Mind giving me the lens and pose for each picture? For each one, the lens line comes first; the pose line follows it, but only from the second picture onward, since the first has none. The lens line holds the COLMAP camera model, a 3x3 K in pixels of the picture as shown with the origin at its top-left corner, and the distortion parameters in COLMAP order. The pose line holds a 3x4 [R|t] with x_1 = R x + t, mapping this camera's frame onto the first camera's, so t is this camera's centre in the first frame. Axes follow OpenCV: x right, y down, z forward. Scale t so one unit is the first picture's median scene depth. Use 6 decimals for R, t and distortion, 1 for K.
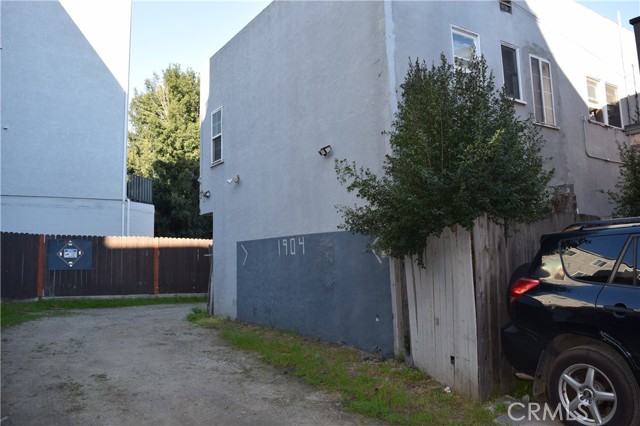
lens RADIAL K [[505.5, 0, 320.0], [0, 505.5, 208.4], [0, 0, 1]] dist [-0.094618, 0.022066]
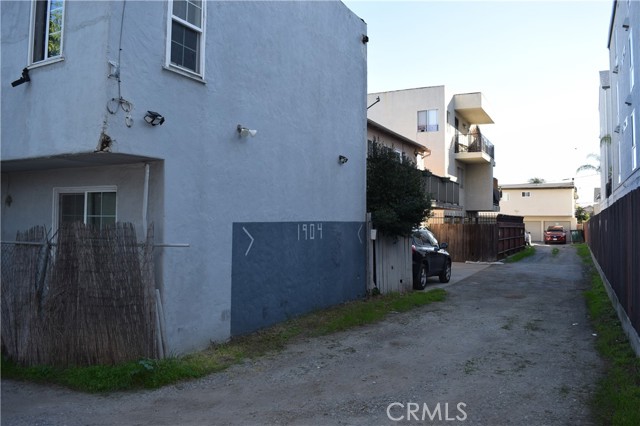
lens RADIAL K [[505.5, 0, 320.0], [0, 505.5, 208.4], [0, 0, 1]] dist [-0.094618, 0.022066]
pose [[-0.485500, 0.039378, 0.873350, -0.930312], [-0.079527, 0.992854, -0.088976, 0.112977], [-0.870612, -0.112653, -0.478899, 1.409618]]
